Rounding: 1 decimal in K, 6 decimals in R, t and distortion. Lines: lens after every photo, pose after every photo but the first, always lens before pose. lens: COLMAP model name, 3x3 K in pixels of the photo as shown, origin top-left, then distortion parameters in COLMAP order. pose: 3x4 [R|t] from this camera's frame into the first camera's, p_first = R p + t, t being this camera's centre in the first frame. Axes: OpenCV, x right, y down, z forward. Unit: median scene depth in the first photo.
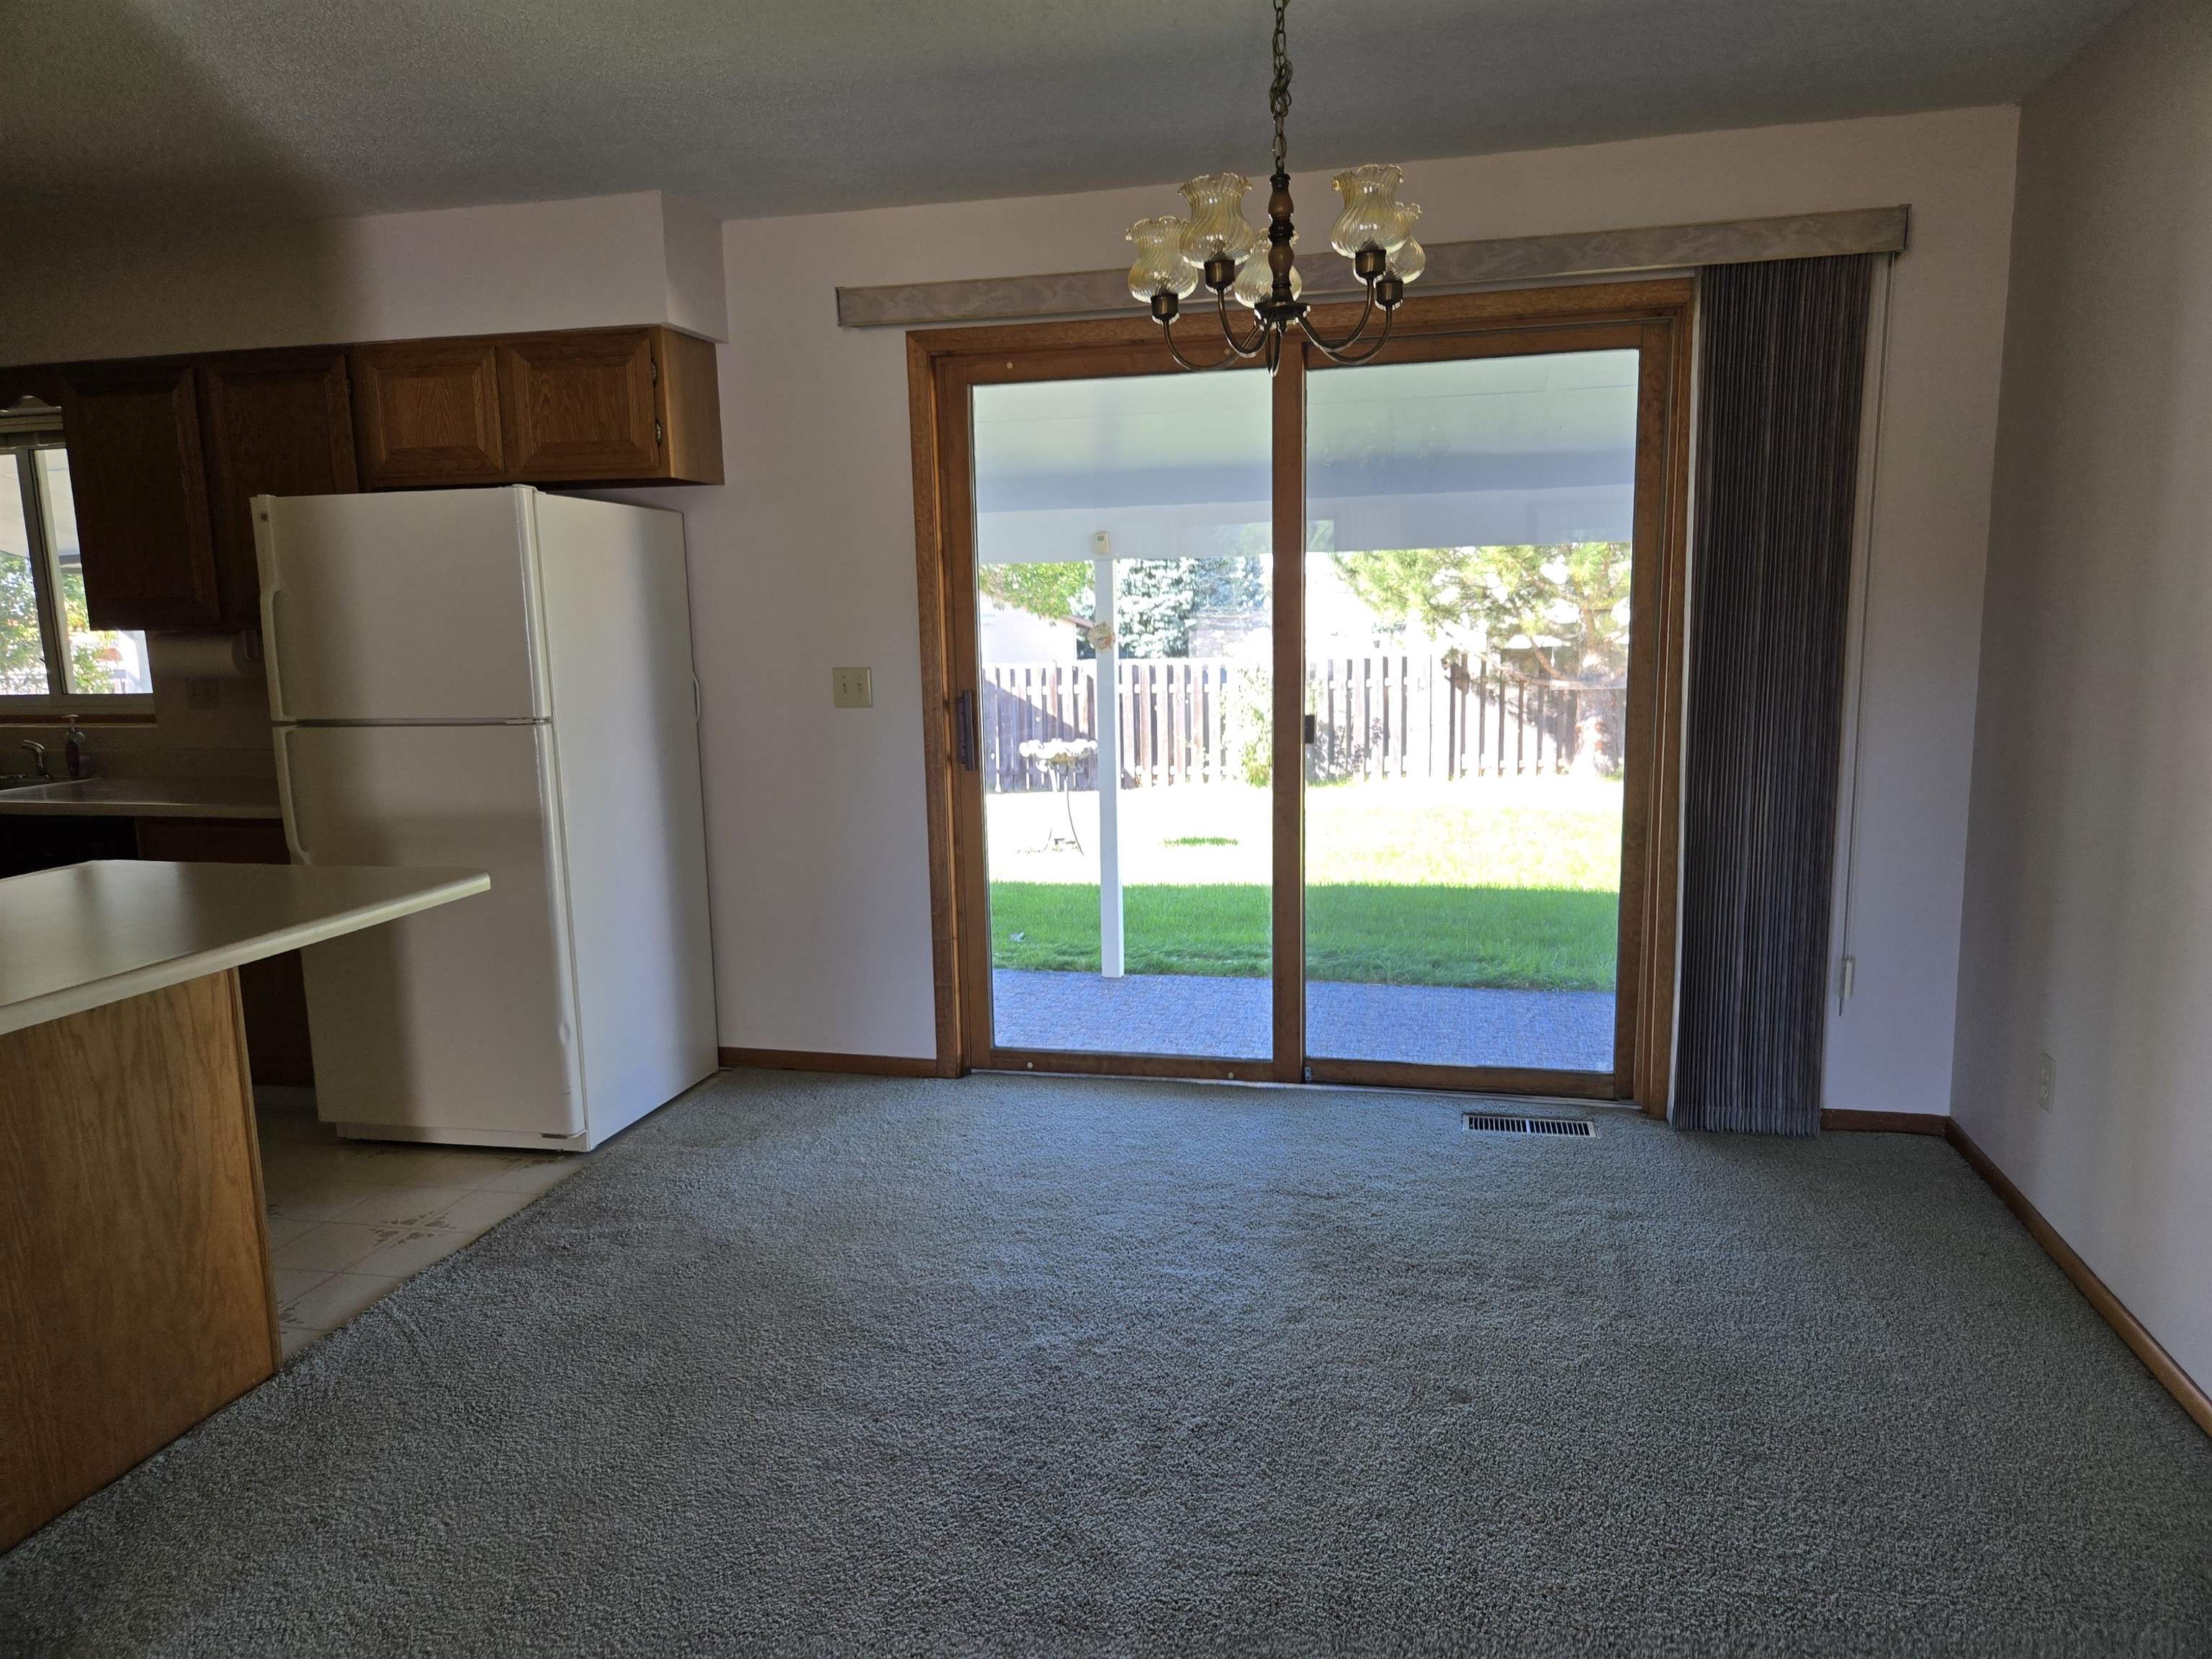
lens RADIAL K [[1513.2, 0, 1110.0], [0, 1513.2, 849.8], [0, 0, 1]] dist [0.039271, -0.019109]
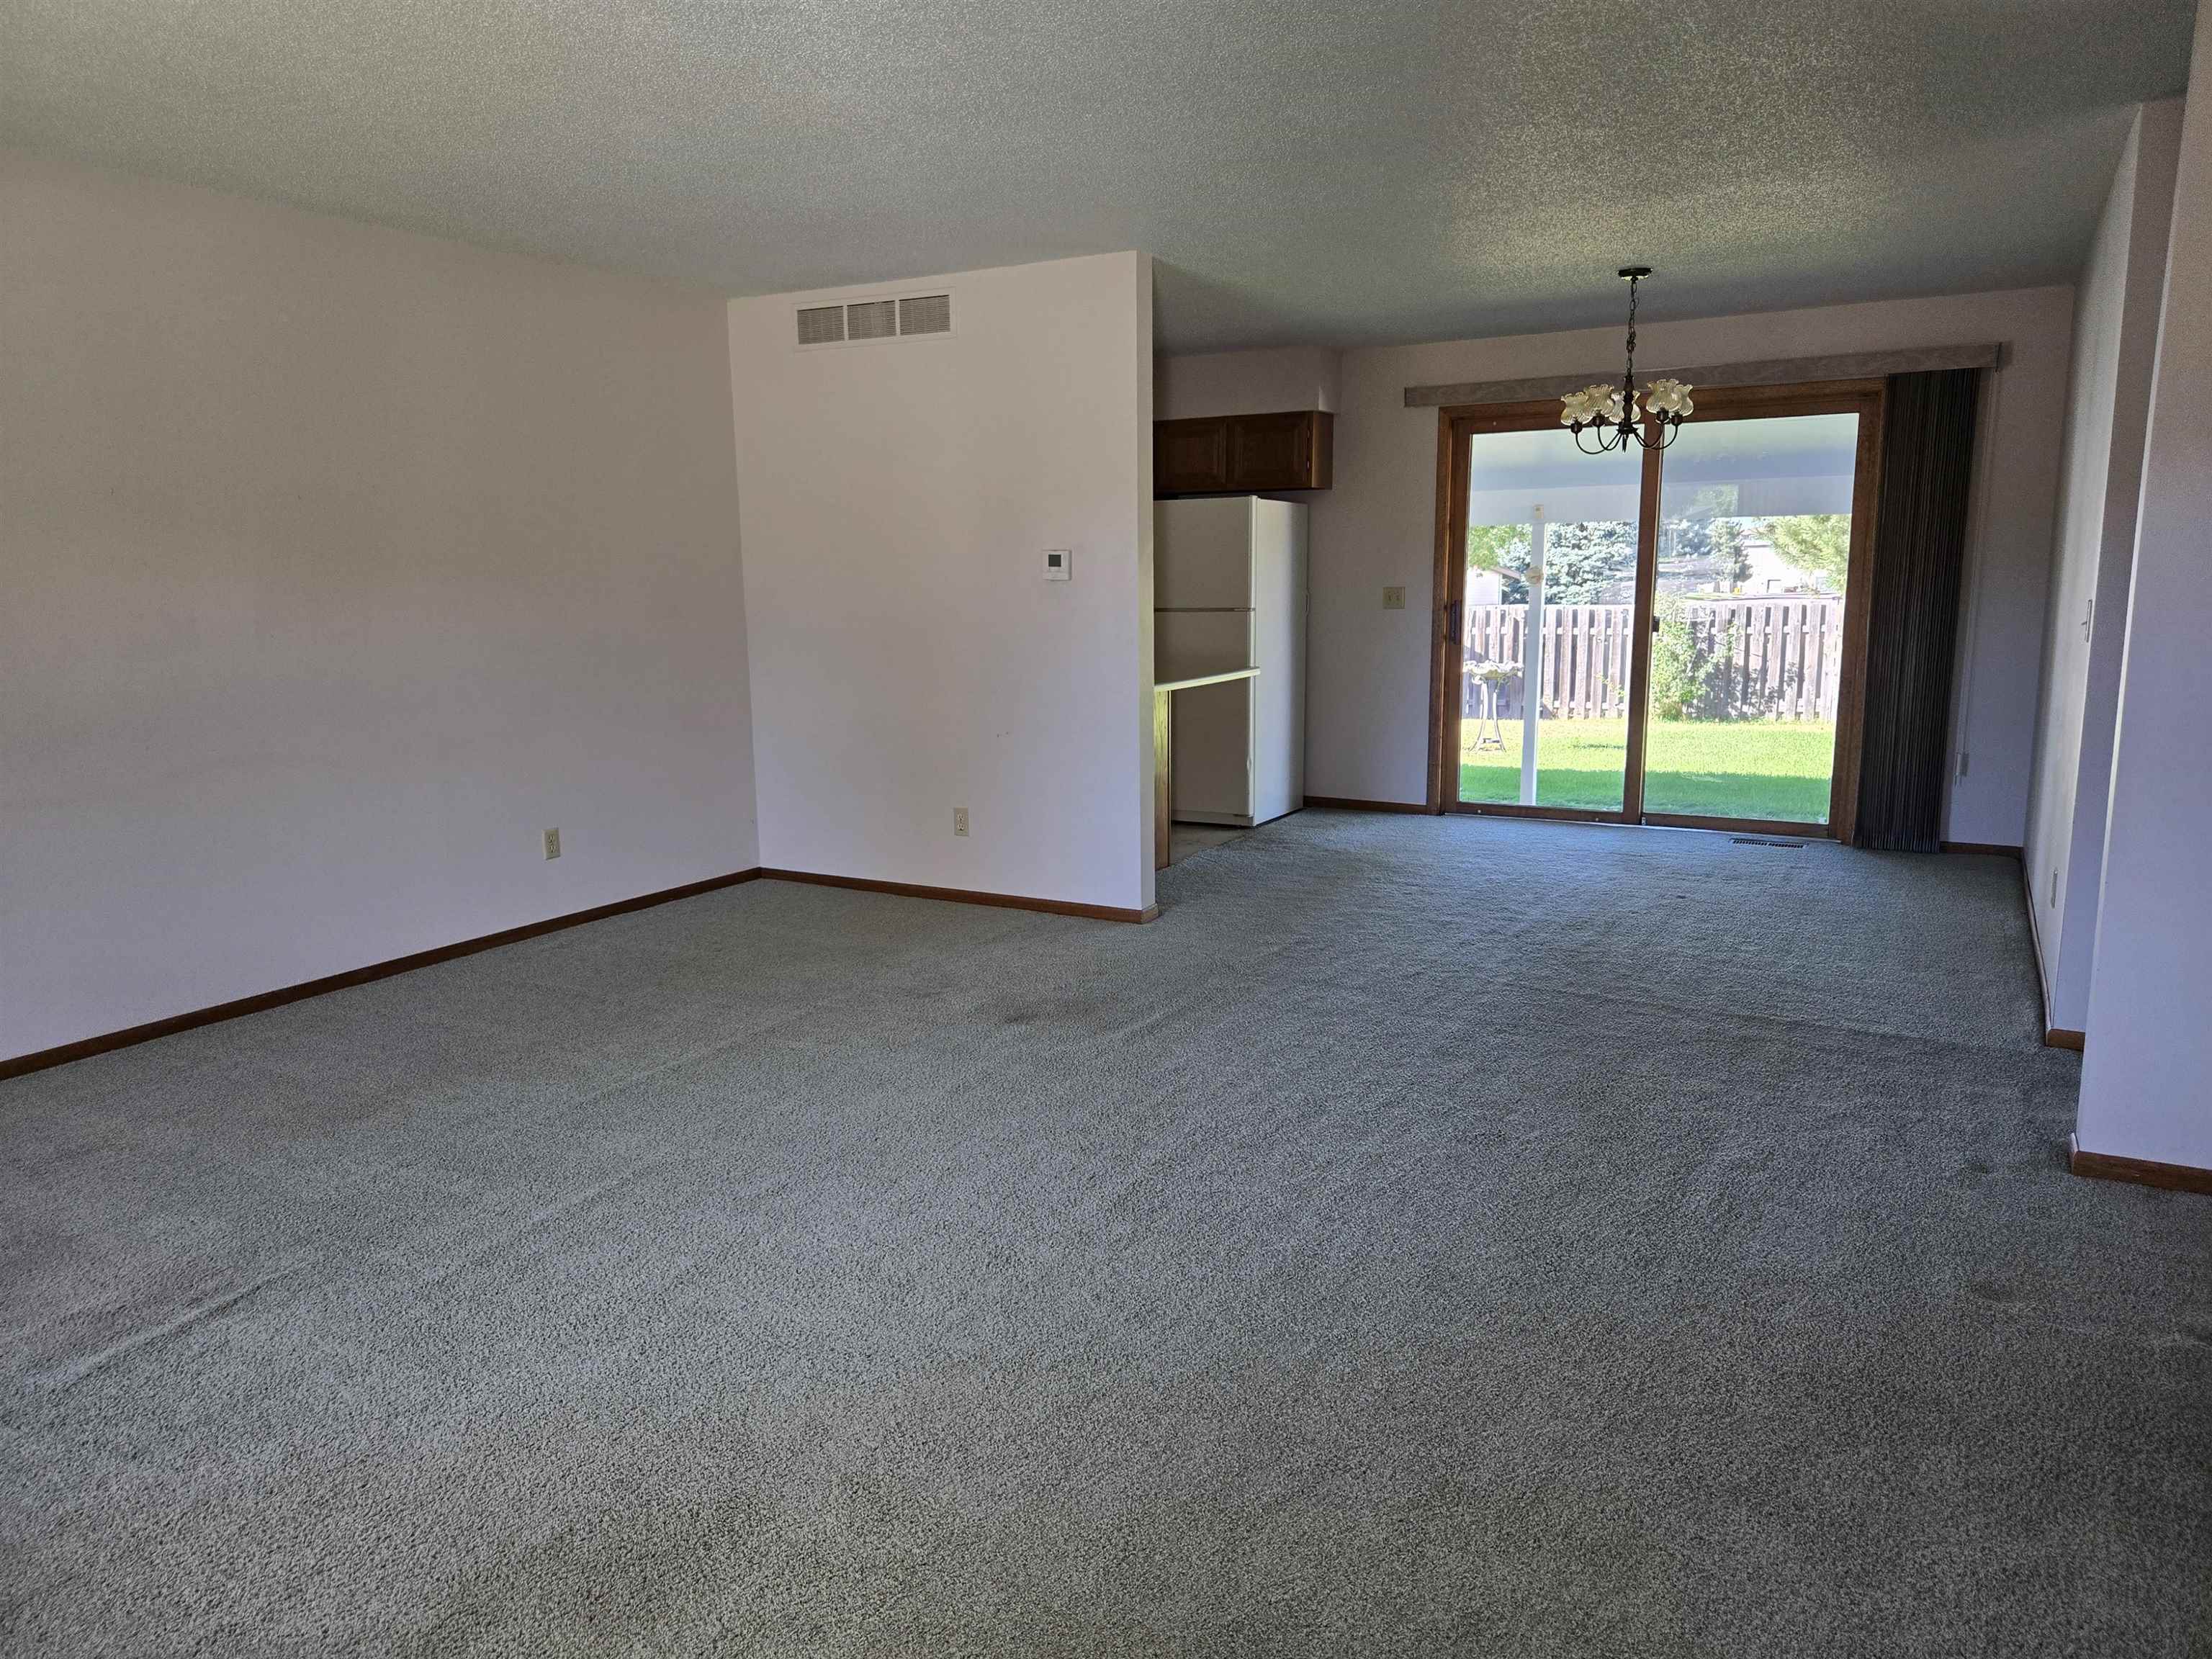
lens RADIAL K [[1513.2, 0, 1084.7], [0, 1513.2, 836.1], [0, 0, 1]] dist [0.039271, -0.019109]
pose [[0.959573, 0.058561, -0.275300, -0.001954], [-0.052356, 0.998183, 0.029839, 0.059326], [0.276547, -0.014219, 0.960895, -0.356932]]
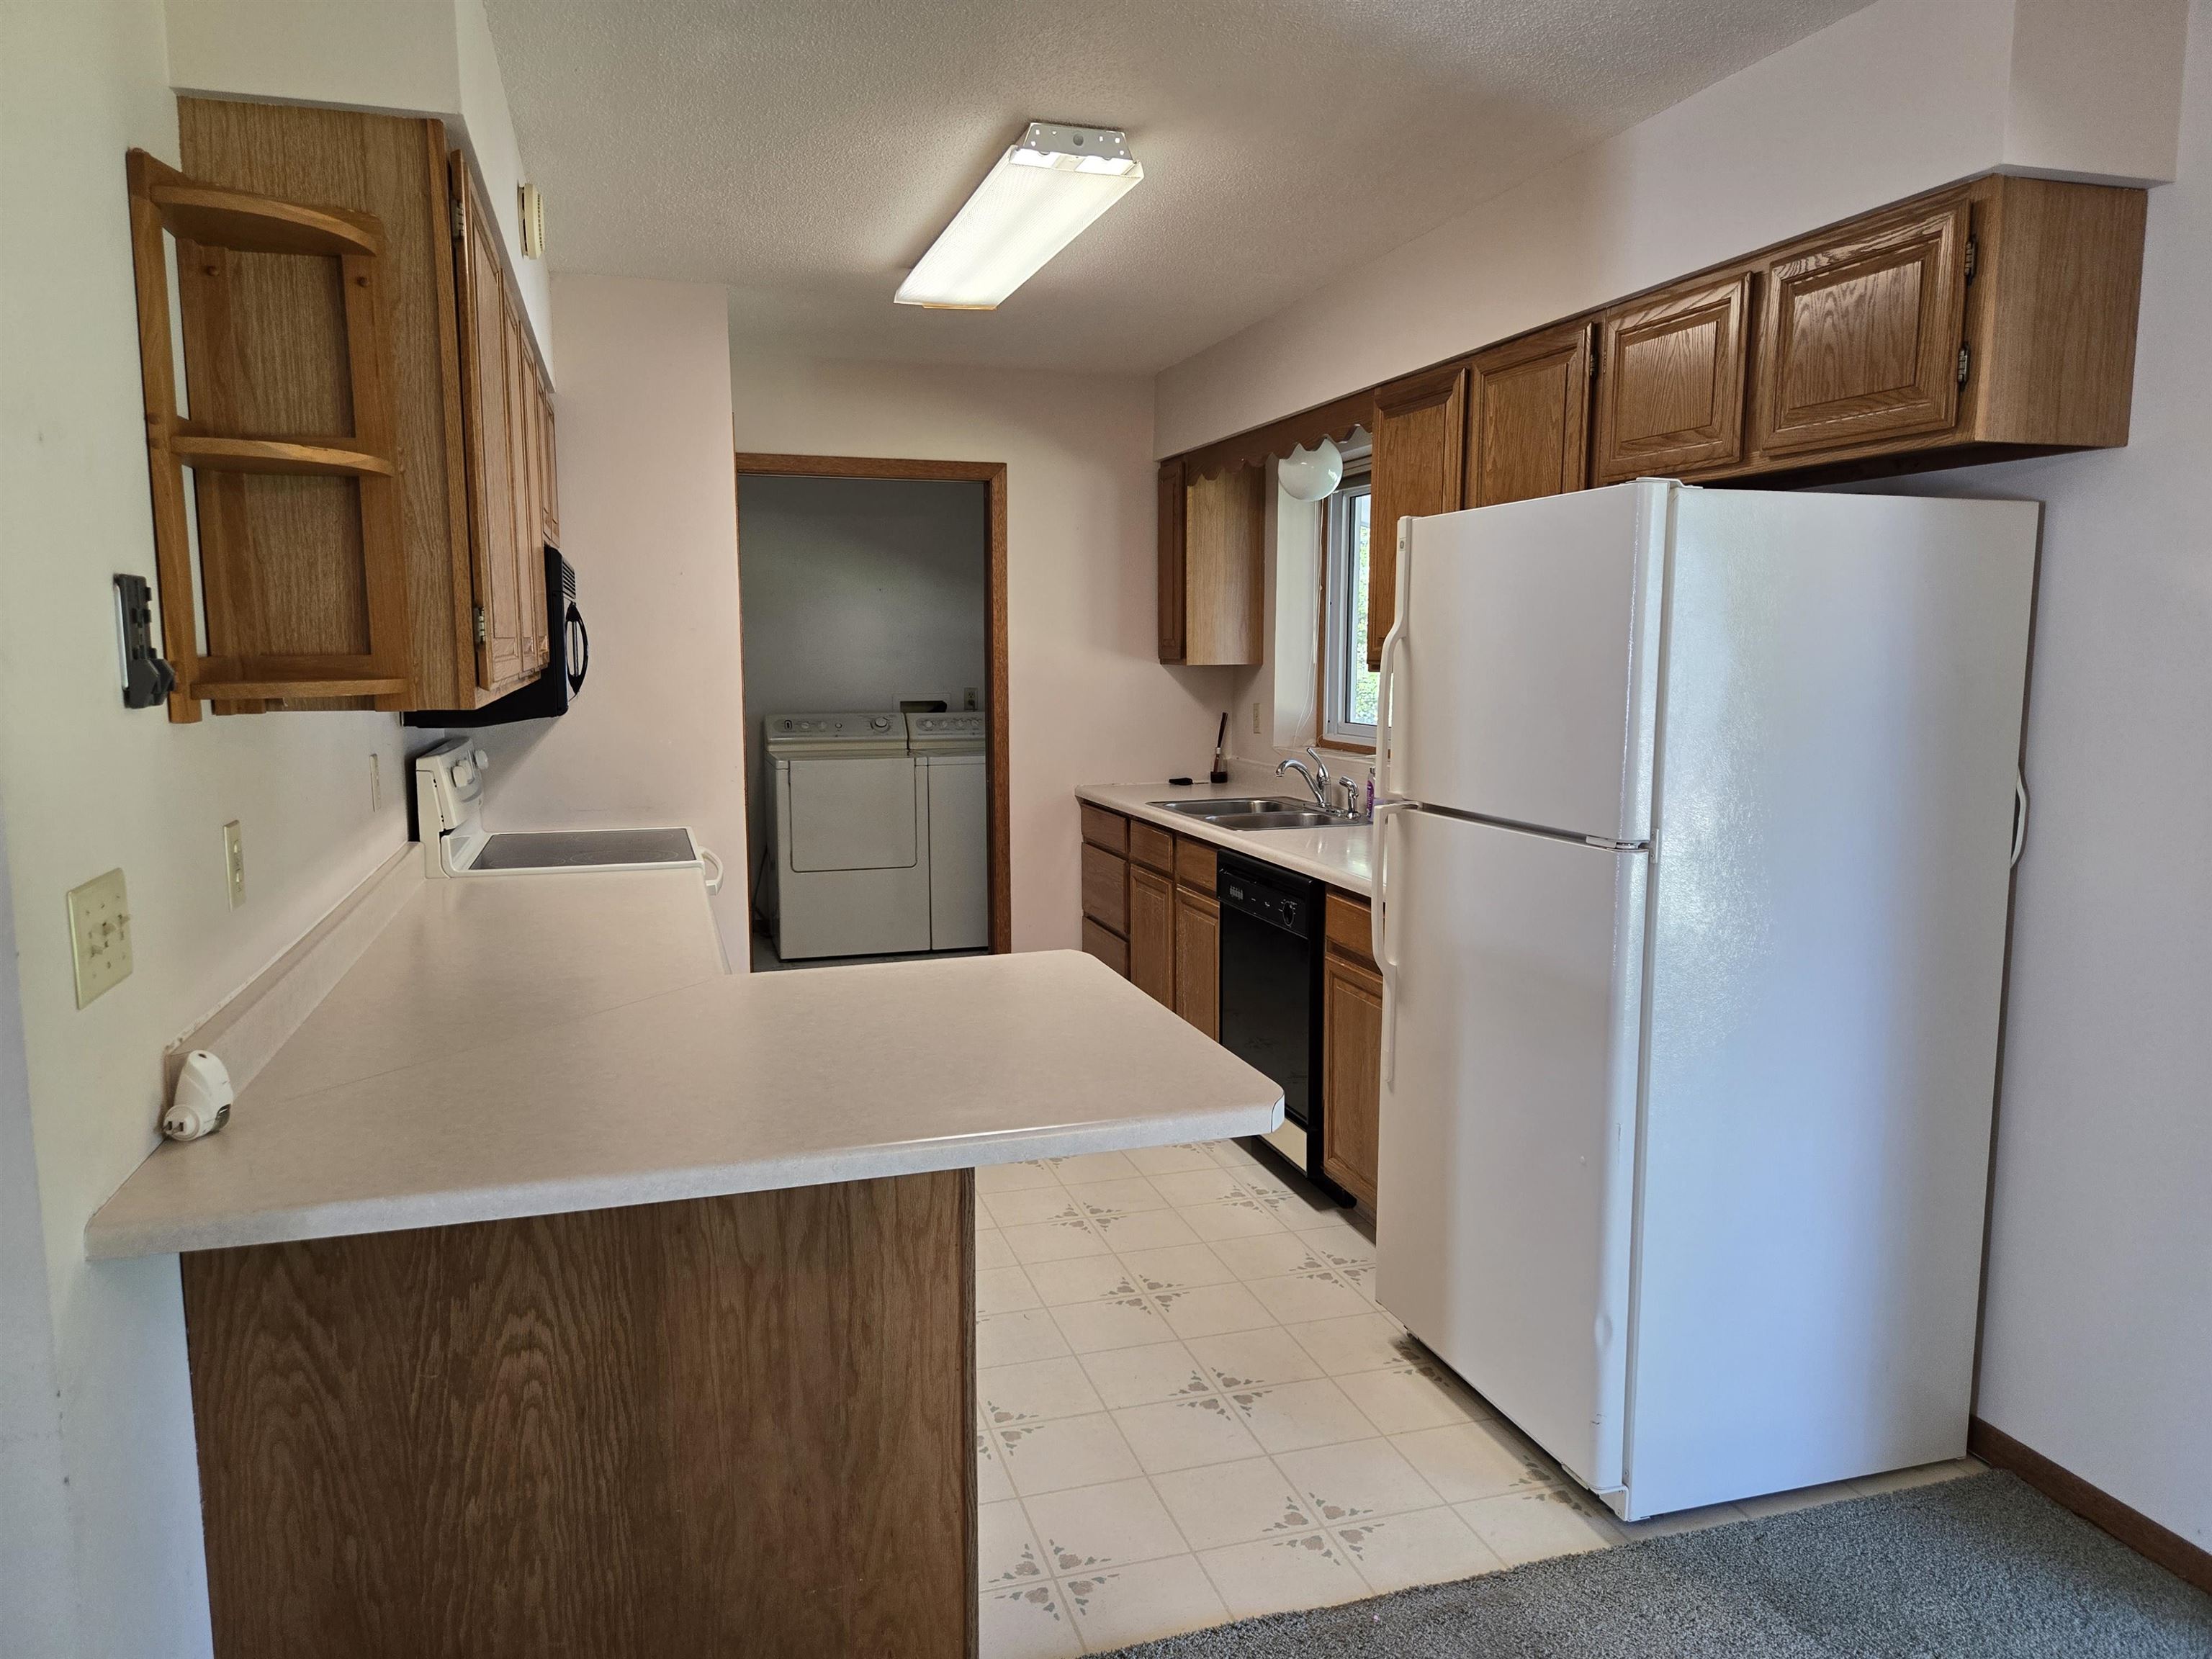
lens RADIAL K [[1513.2, 0, 1118.3], [0, 1513.2, 822.1], [0, 0, 1]] dist [0.039271, -0.019109]
pose [[0.508984, 0.125074, -0.851641, 0.019668], [-0.145835, 0.987614, 0.057884, -0.033218], [0.848332, 0.094737, 0.520920, 0.160610]]
